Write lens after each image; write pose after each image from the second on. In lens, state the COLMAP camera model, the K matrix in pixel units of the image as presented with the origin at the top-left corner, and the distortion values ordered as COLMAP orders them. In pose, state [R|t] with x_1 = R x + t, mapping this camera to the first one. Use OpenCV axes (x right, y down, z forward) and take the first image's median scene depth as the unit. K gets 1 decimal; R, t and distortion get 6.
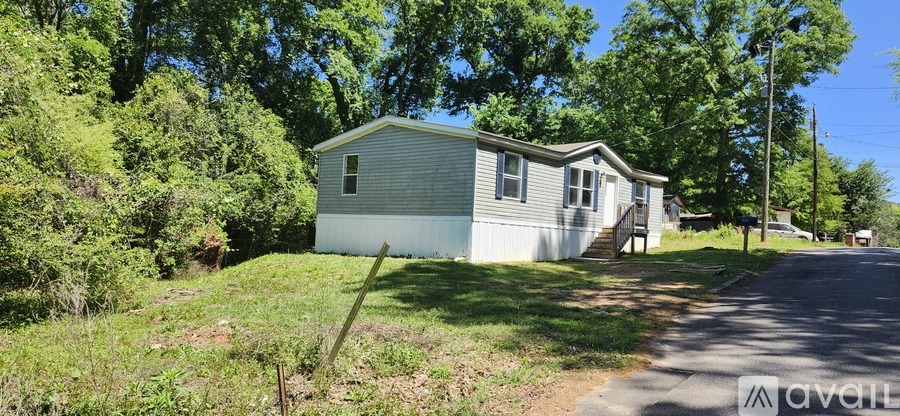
lens RADIAL K [[643.8, 0, 450.0], [0, 643.8, 208.0], [0, 0, 1]] dist [0.002930, 0.000391]
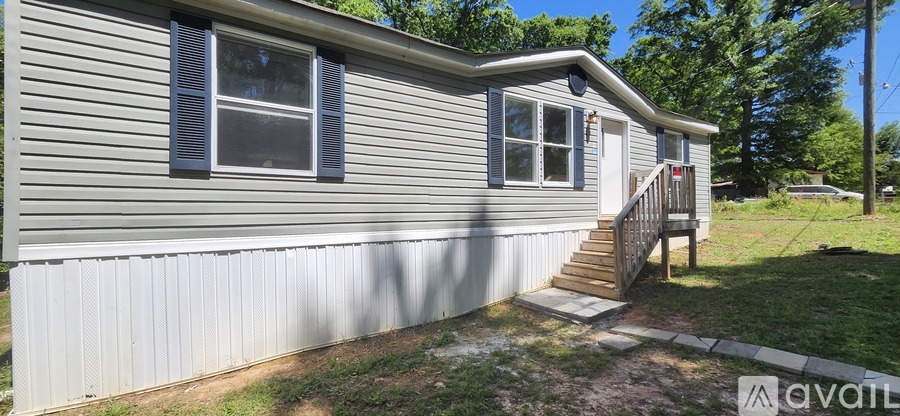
lens RADIAL K [[357.7, 0, 450.0], [0, 357.7, 208.0], [0, 0, 1]] dist [-0.008933, 0.000012]
pose [[0.967302, -0.058710, -0.246739, 0.183203], [0.068369, 0.997186, 0.030756, 0.003915], [0.244239, -0.046619, 0.968594, 0.657116]]
